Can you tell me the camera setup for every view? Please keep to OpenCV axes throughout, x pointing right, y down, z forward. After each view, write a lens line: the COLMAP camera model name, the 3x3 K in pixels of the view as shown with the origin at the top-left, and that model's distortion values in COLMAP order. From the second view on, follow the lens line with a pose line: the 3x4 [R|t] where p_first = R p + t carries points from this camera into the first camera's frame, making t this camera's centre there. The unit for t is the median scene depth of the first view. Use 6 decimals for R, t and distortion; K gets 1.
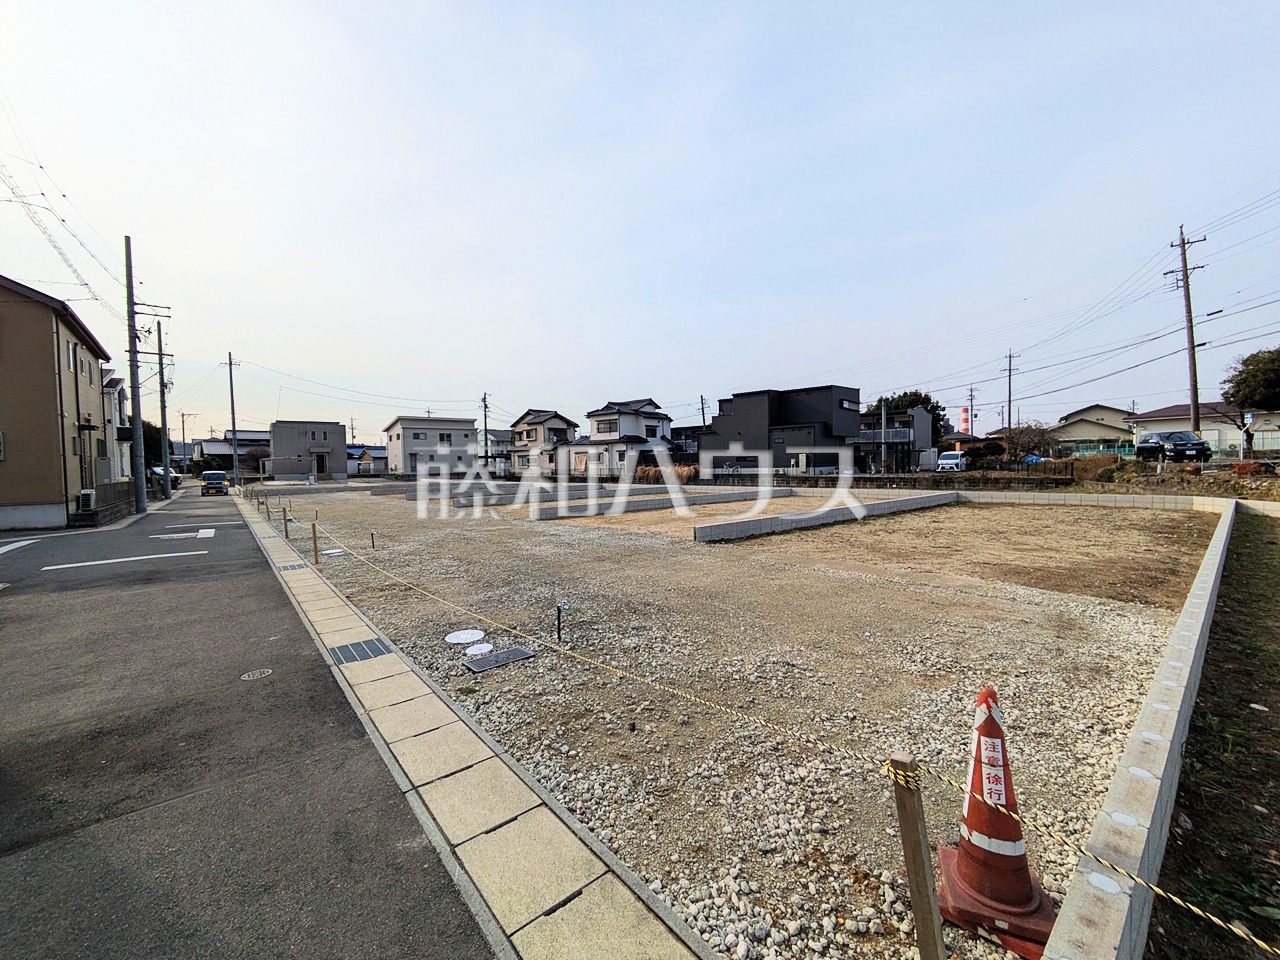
lens RADIAL K [[505.3, 0, 639.4], [0, 505.3, 481.5], [0, 0, 1]] dist [-0.001573, 0.000665]
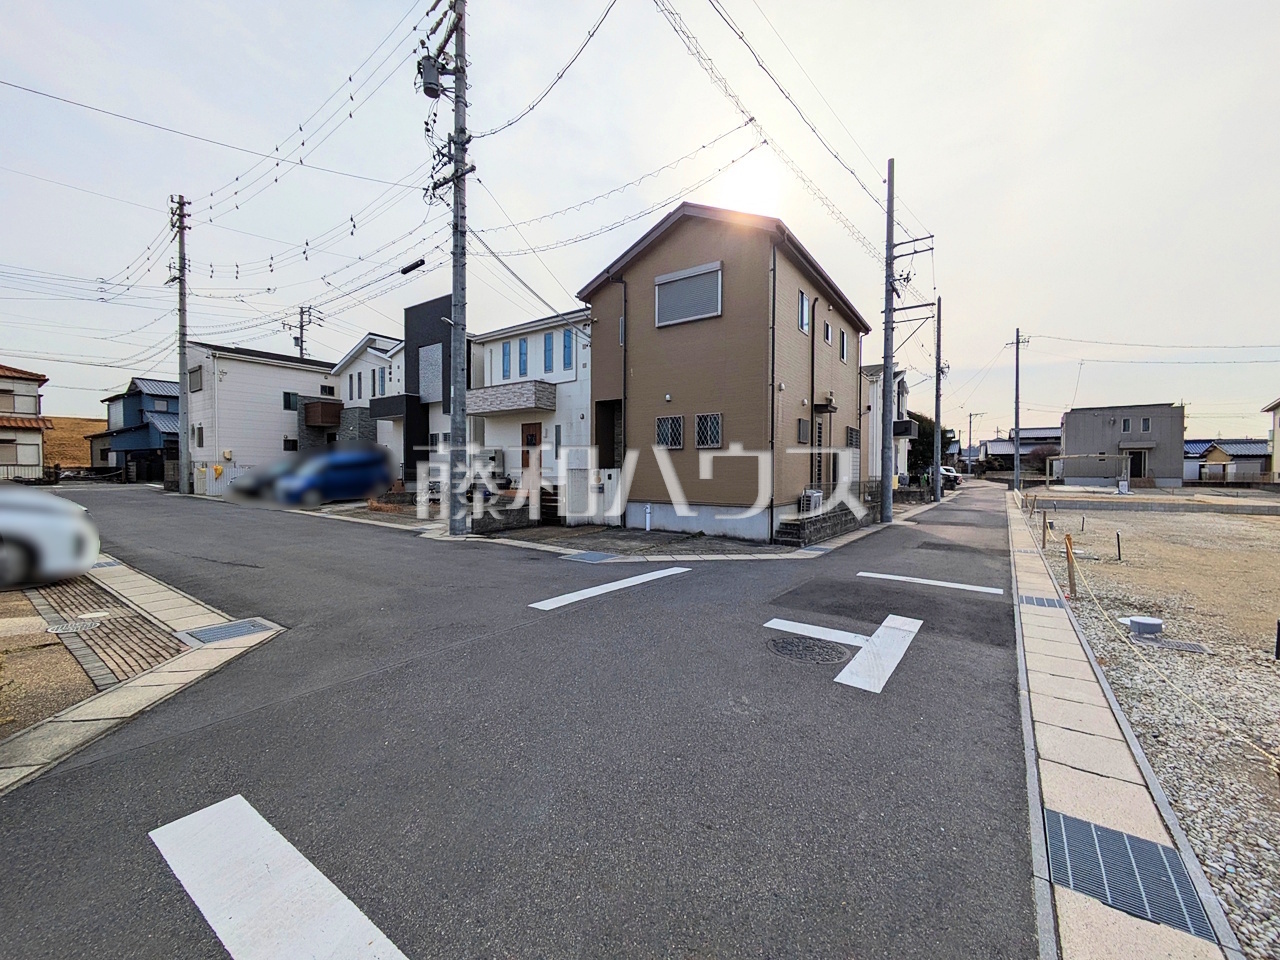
lens RADIAL K [[505.3, 0, 639.4], [0, 505.3, 481.5], [0, 0, 1]] dist [-0.001573, 0.000665]
pose [[0.247832, 0.039645, -0.967992, -0.147545], [-0.043730, 0.998602, 0.029703, -0.002400], [0.967816, 0.034969, 0.249219, 0.192326]]
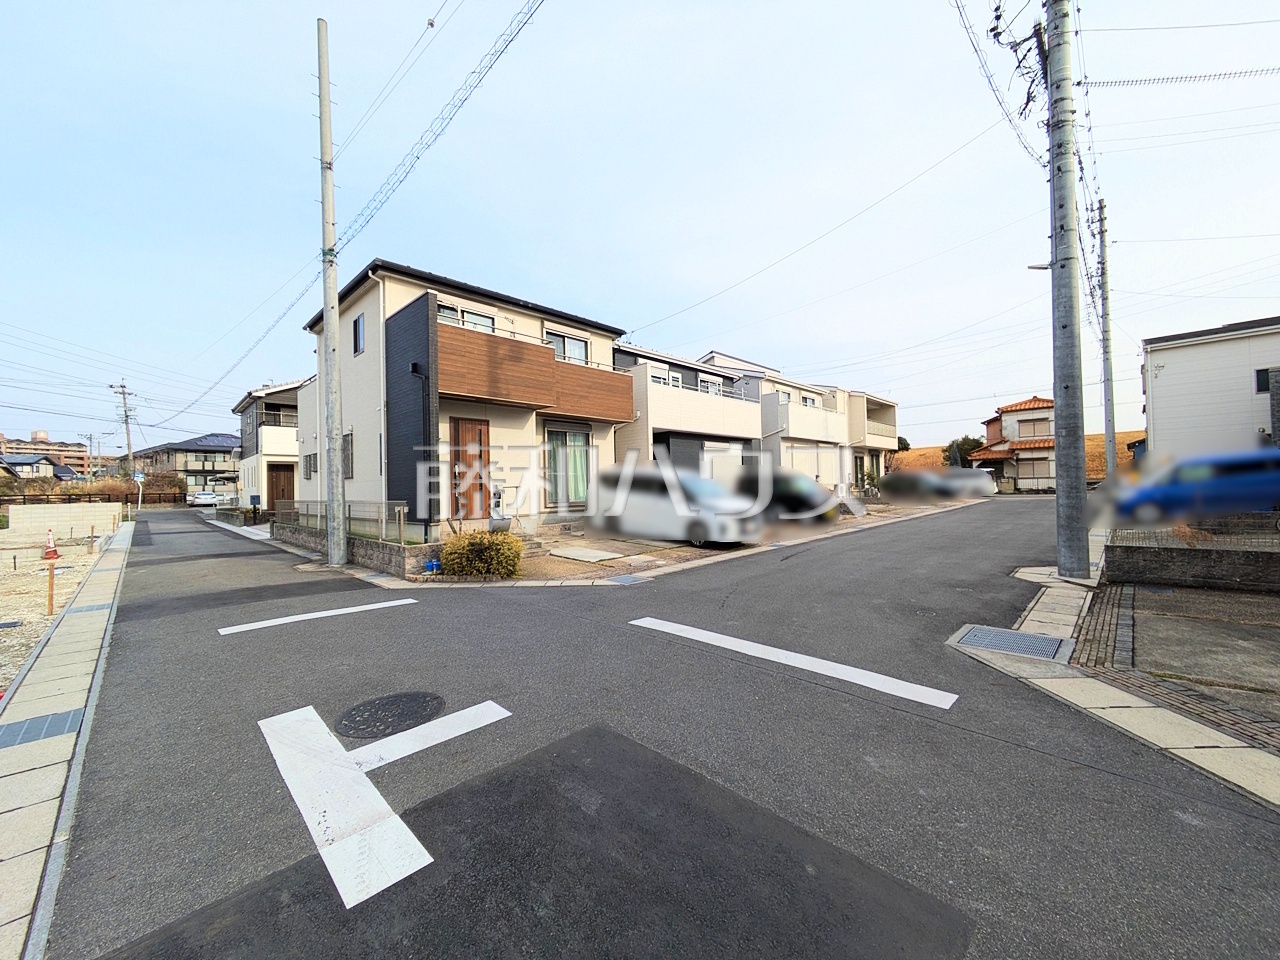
lens RADIAL K [[505.3, 0, 639.4], [0, 505.3, 481.5], [0, 0, 1]] dist [-0.001573, 0.000665]
pose [[-0.995467, 0.038668, -0.086886, -0.248438], [0.036937, 0.999087, 0.021447, -0.004214], [0.087636, 0.018140, -0.995987, 0.309884]]
